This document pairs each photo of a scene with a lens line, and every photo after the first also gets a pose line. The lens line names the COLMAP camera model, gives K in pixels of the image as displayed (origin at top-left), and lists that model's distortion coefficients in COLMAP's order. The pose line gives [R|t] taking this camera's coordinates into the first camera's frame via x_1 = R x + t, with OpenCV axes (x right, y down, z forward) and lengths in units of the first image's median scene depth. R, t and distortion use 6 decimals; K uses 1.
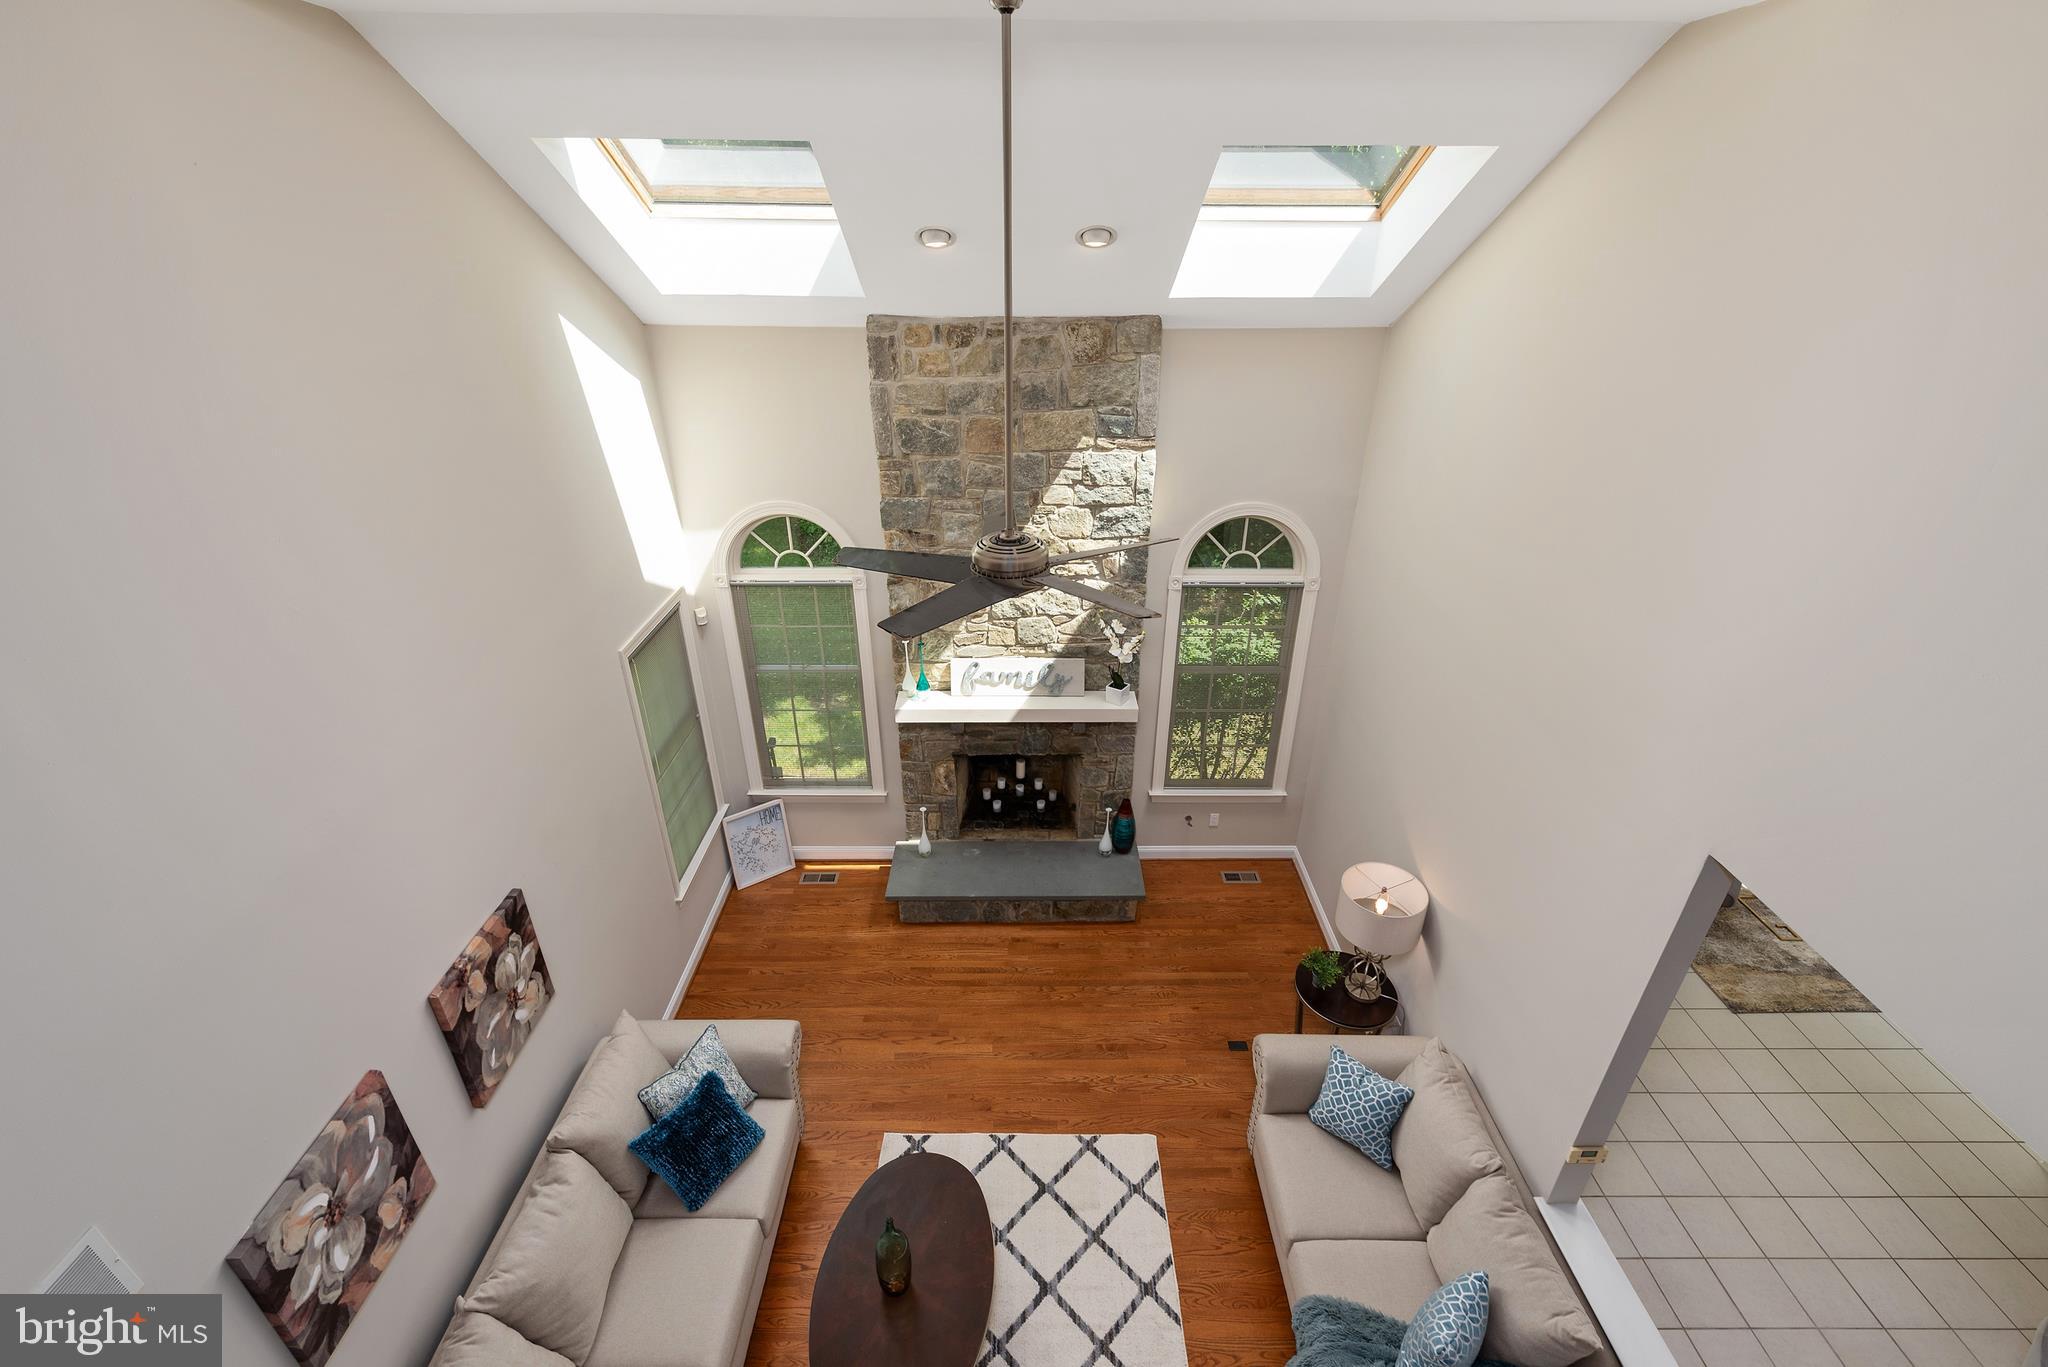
lens RADIAL K [[887.4, 0, 1024.4], [0, 887.4, 704.6], [0, 0, 1]] dist [0.007680, -0.000252]
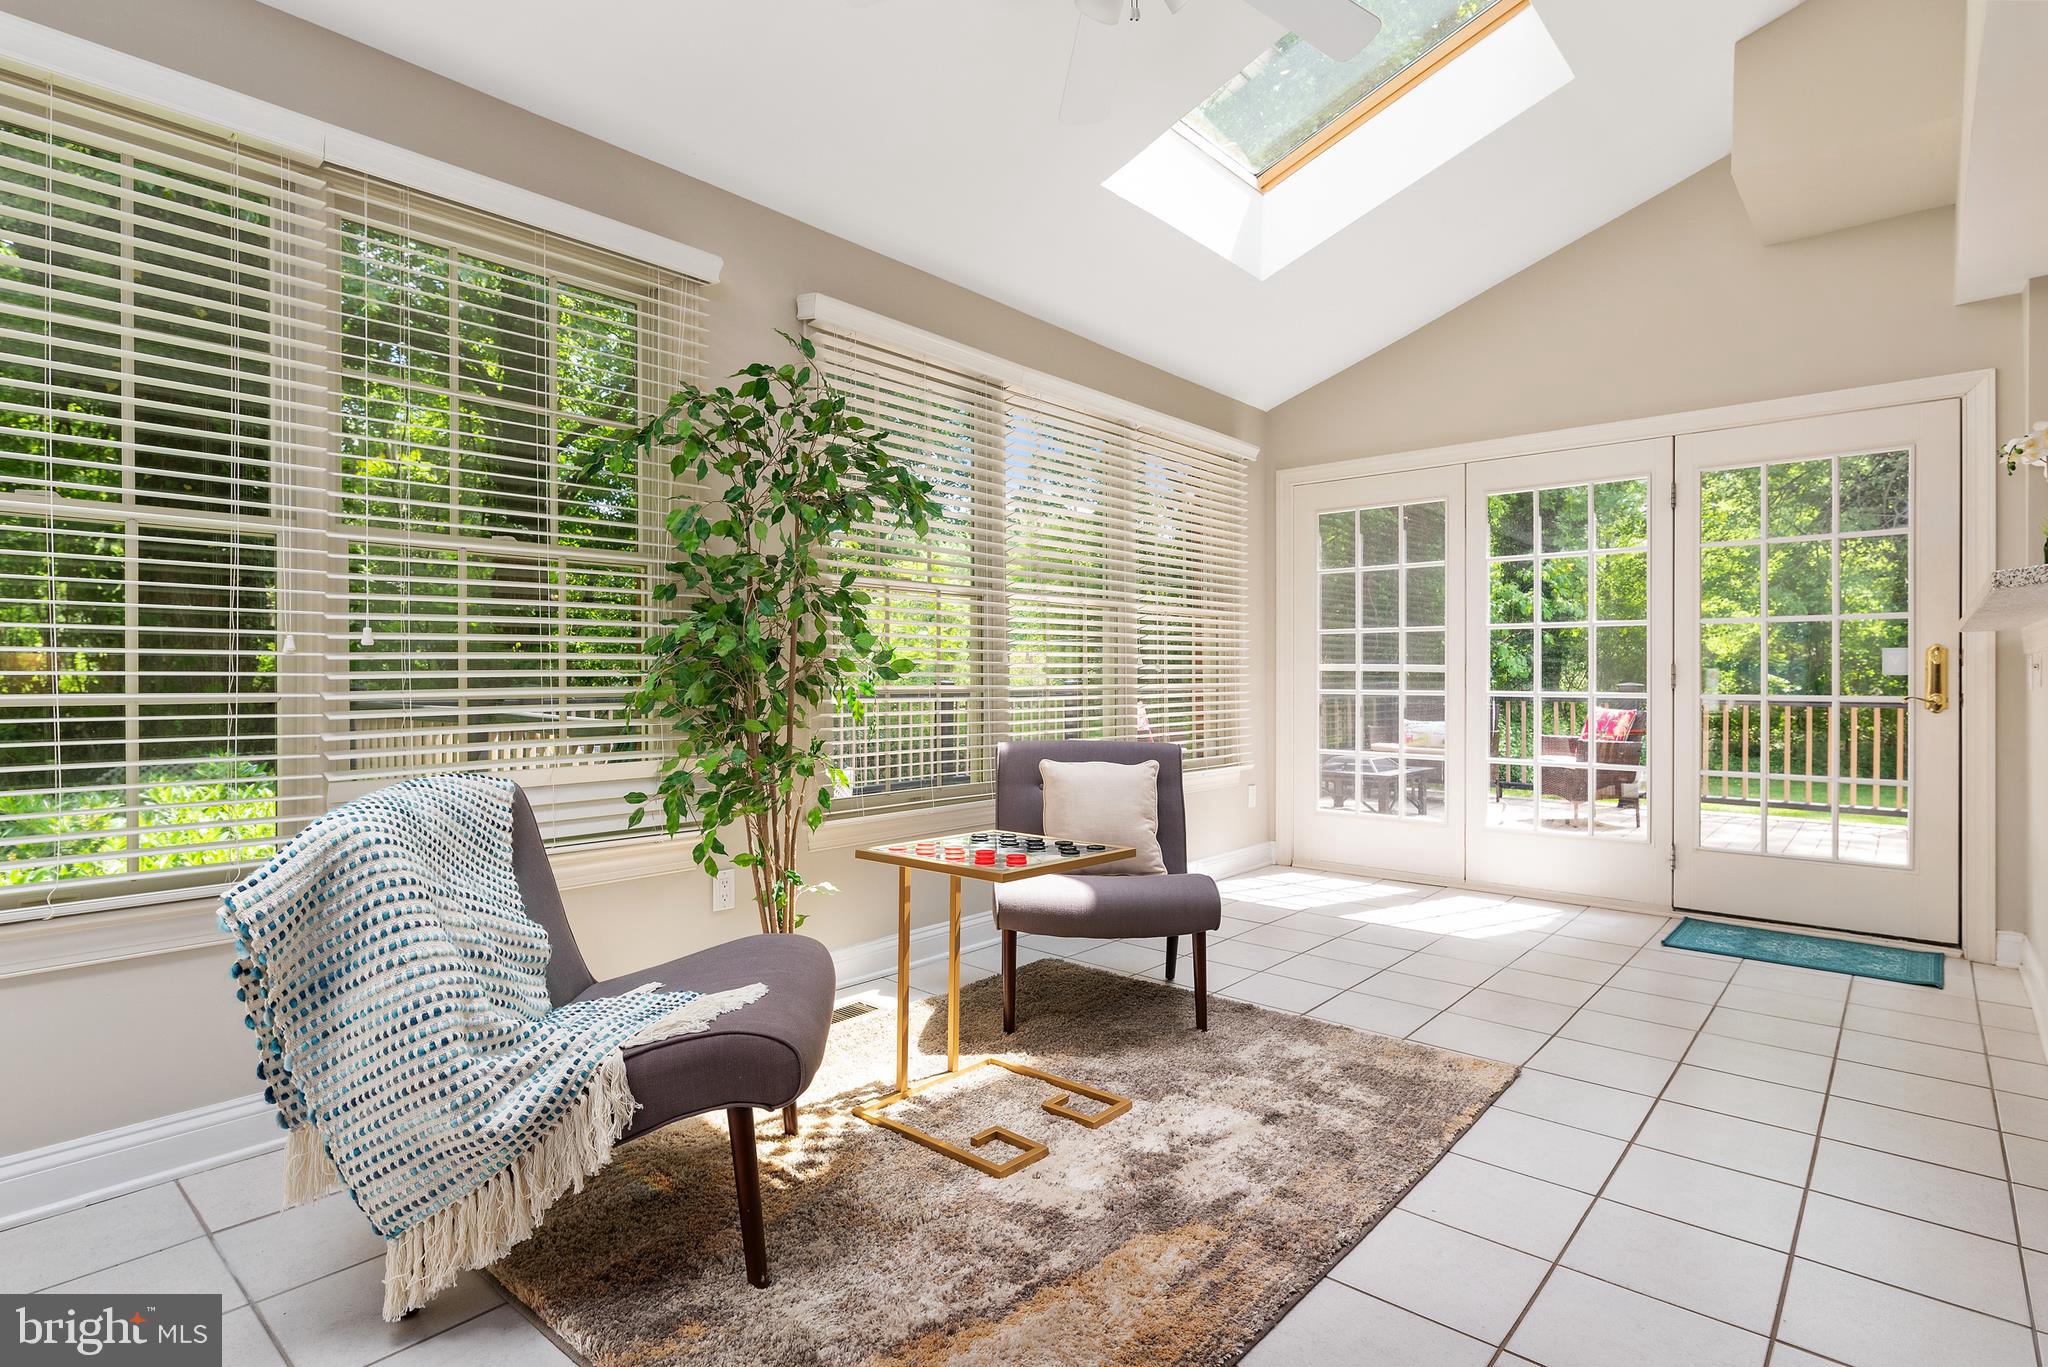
lens RADIAL K [[1044.1, 0, 1037.9], [0, 1044.1, 692.3], [0, 0, 1]] dist [-0.002738, -0.000513]
pose [[0.666956, -0.012943, 0.744985, 0.694734], [0.361466, 0.879933, -0.308318, 0.266209], [-0.651546, 0.474921, 0.591555, 0.821556]]
